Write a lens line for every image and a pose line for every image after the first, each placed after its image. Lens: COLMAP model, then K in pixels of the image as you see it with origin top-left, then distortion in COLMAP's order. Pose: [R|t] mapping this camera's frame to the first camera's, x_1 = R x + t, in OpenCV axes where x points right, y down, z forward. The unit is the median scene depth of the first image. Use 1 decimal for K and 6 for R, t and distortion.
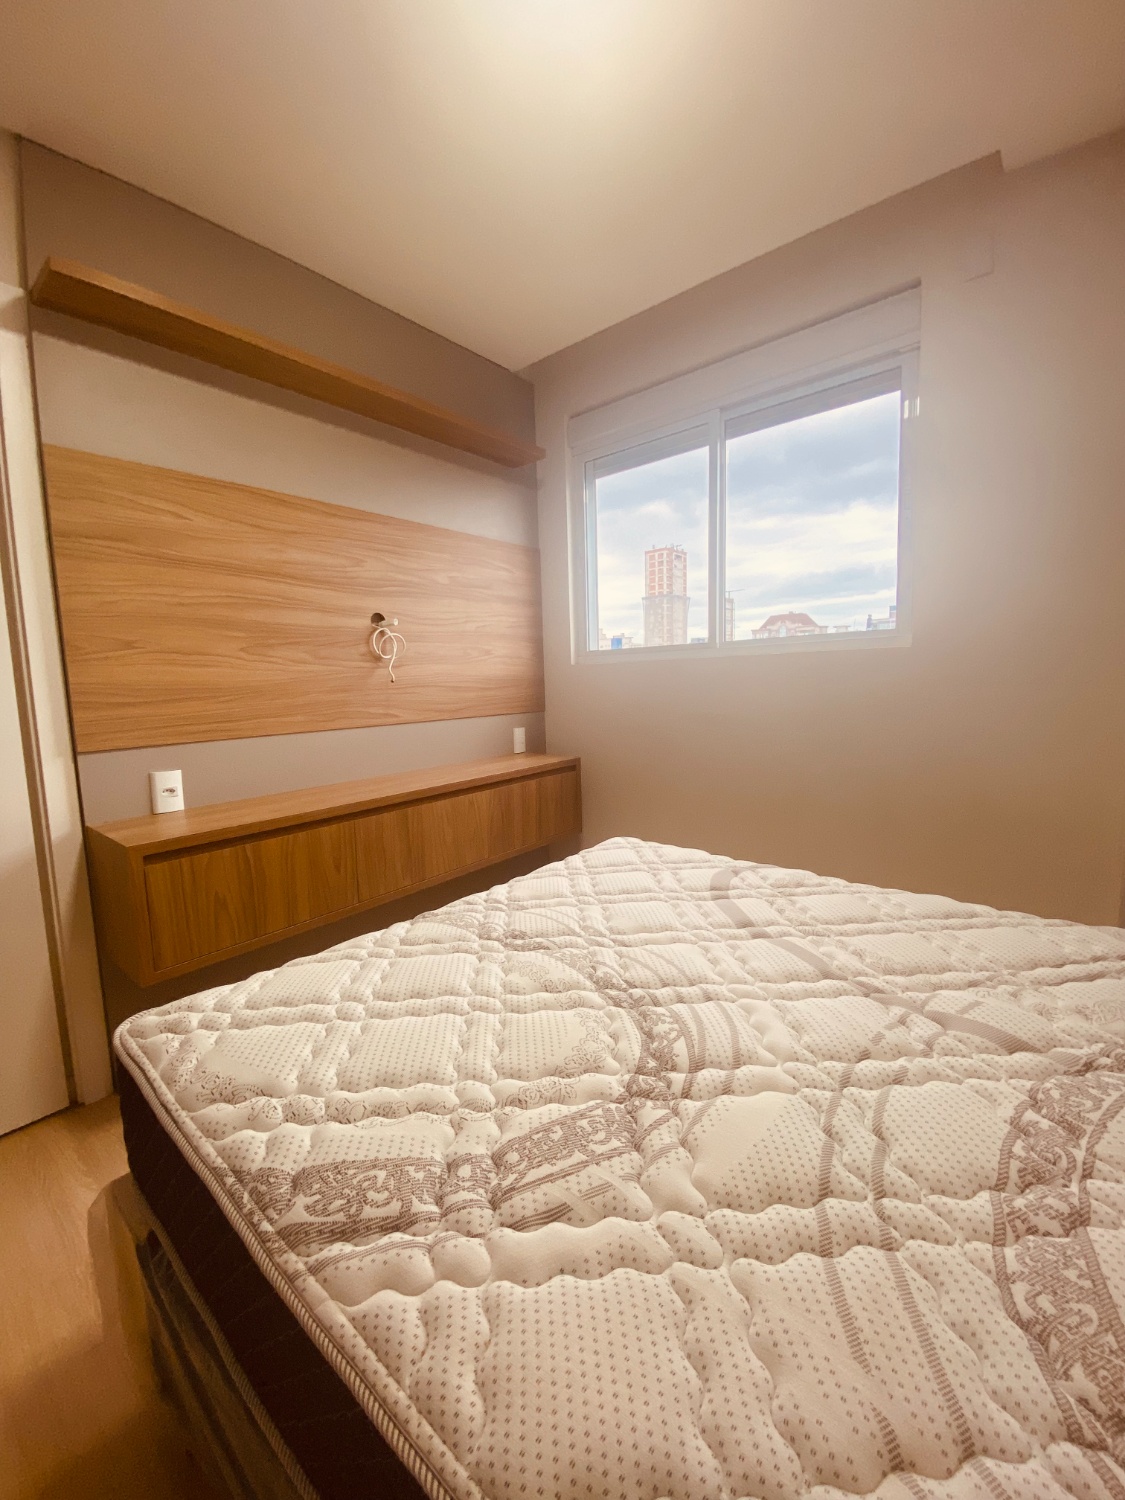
lens RADIAL K [[605.0, 0, 562.6], [0, 605.0, 741.3], [0, 0, 1]] dist [0.000602, -0.000139]
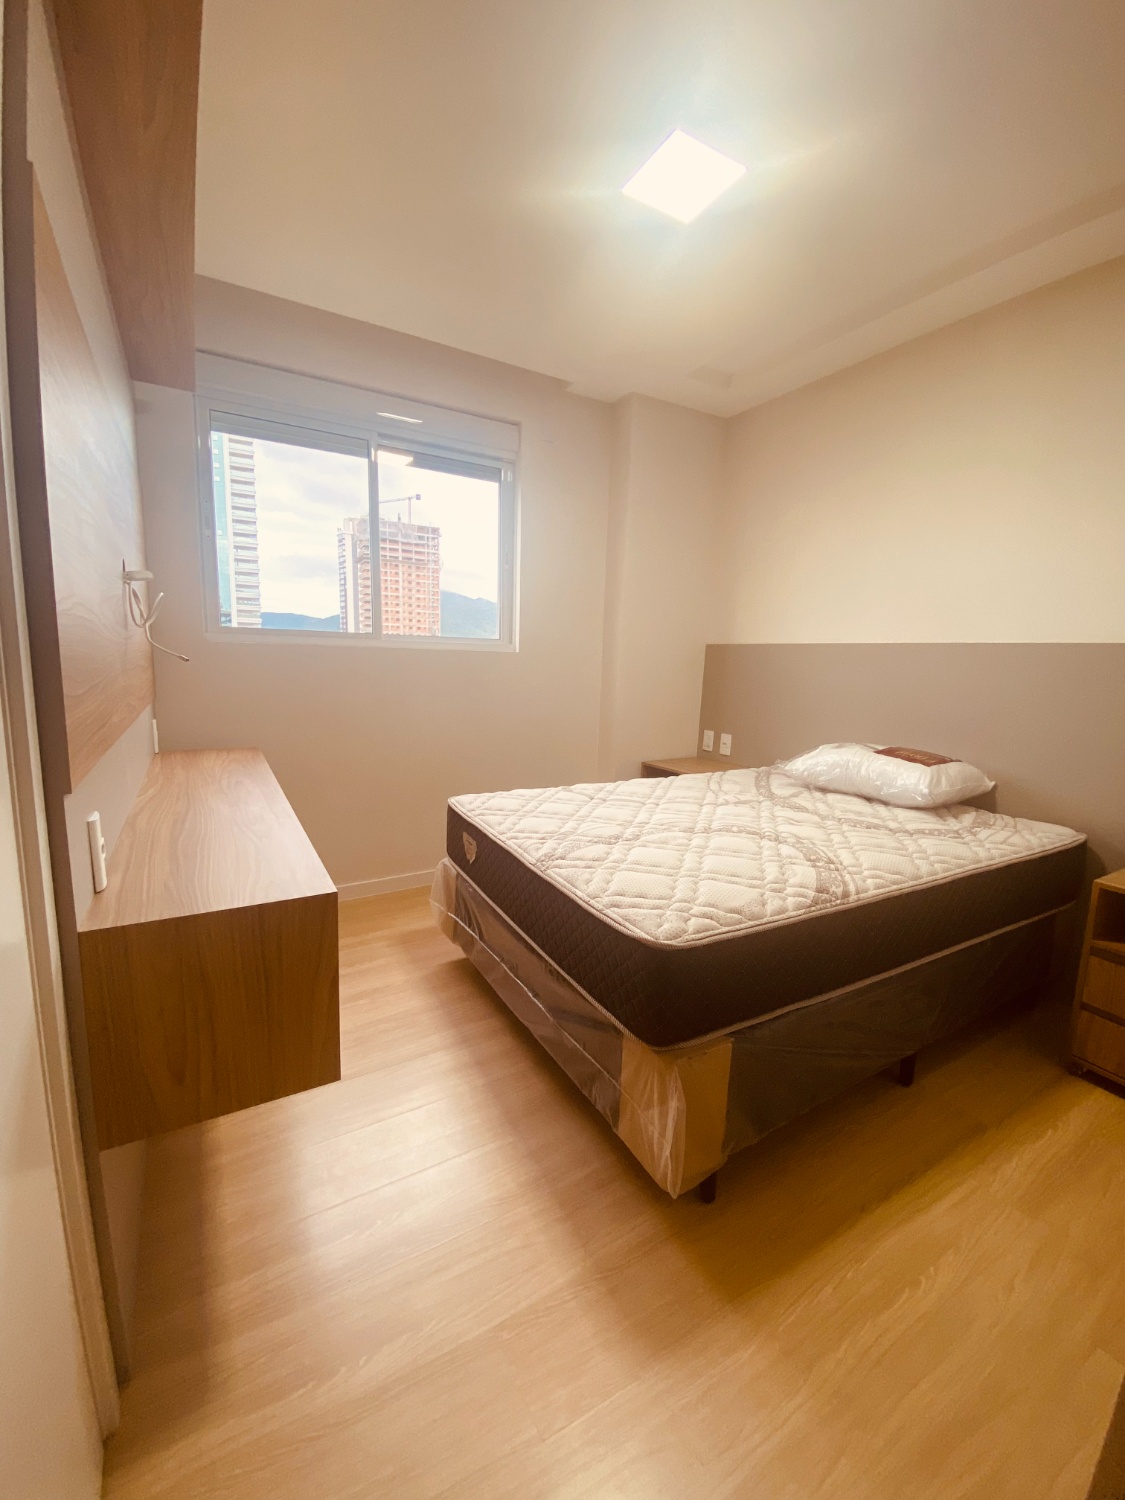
lens RADIAL K [[605.8, 0, 562.5], [0, 605.8, 750.0], [0, 0, 1]] dist [0.001530, 0.000016]
pose [[0.342066, -0.100559, 0.934280, -1.886108], [0.076329, 0.993945, 0.079035, -0.034950], [-0.936571, 0.044277, 0.347671, 0.726878]]
